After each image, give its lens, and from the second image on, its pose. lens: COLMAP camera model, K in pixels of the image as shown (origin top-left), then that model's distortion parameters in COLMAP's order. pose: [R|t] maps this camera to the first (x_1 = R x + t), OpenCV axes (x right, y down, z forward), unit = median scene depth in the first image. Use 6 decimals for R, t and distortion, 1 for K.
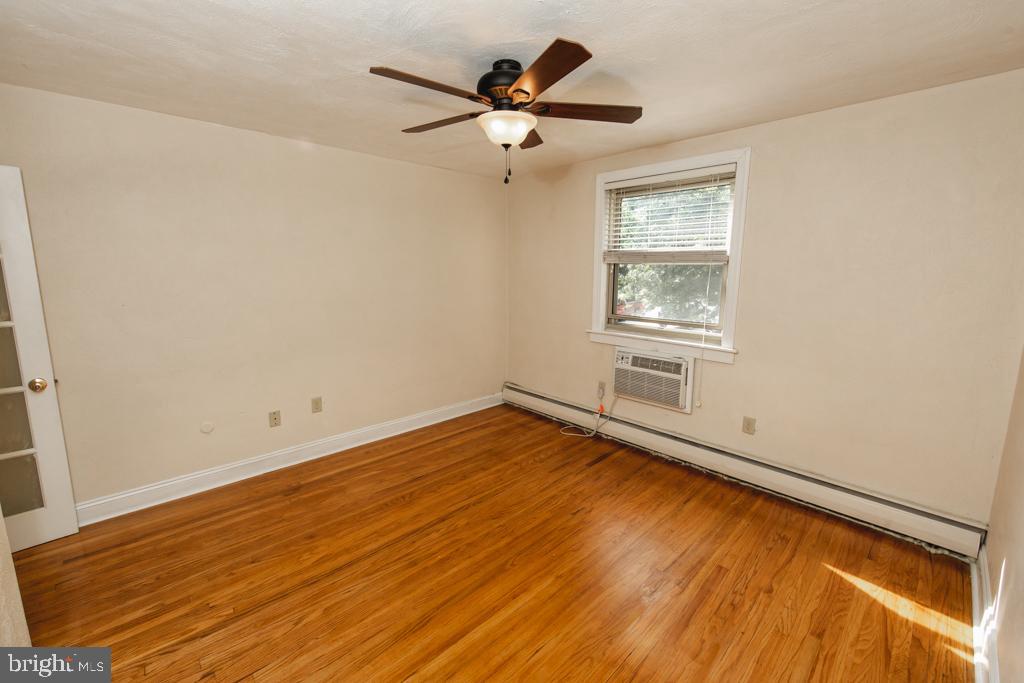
lens RADIAL K [[415.5, 0, 497.7], [0, 415.5, 333.3], [0, 0, 1]] dist [0.001057, -0.000509]
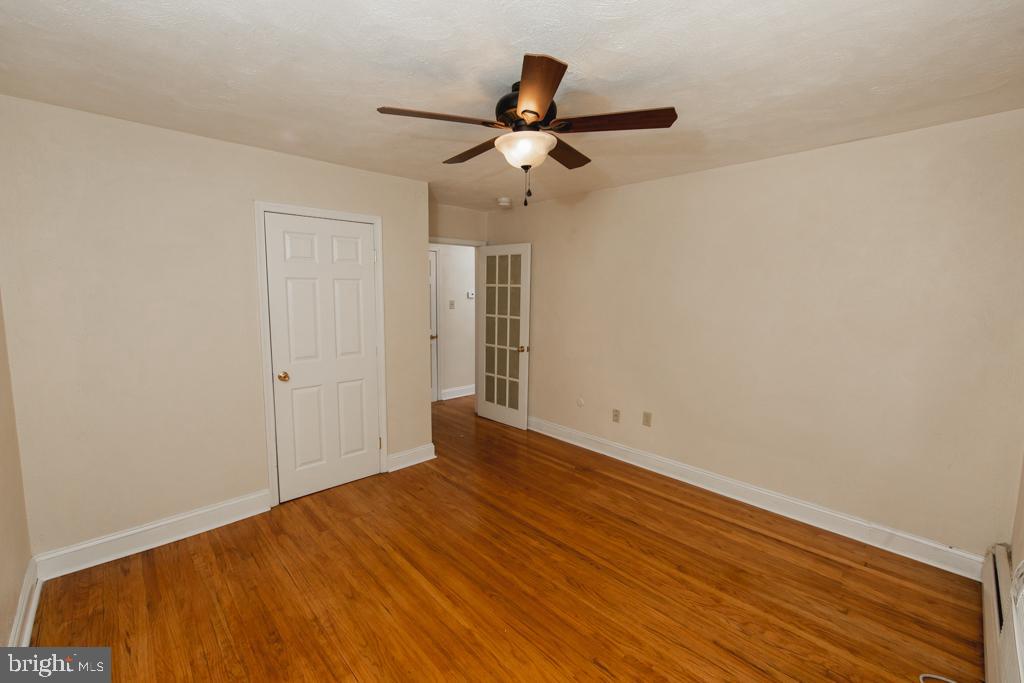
lens RADIAL K [[415.5, 0, 525.9], [0, 415.5, 341.1], [0, 0, 1]] dist [0.001057, -0.000509]
pose [[0.046301, 0.120927, -0.991581, 0.751043], [-0.160932, 0.980582, 0.112071, -0.122973], [0.985879, 0.154389, 0.064863, 0.740664]]
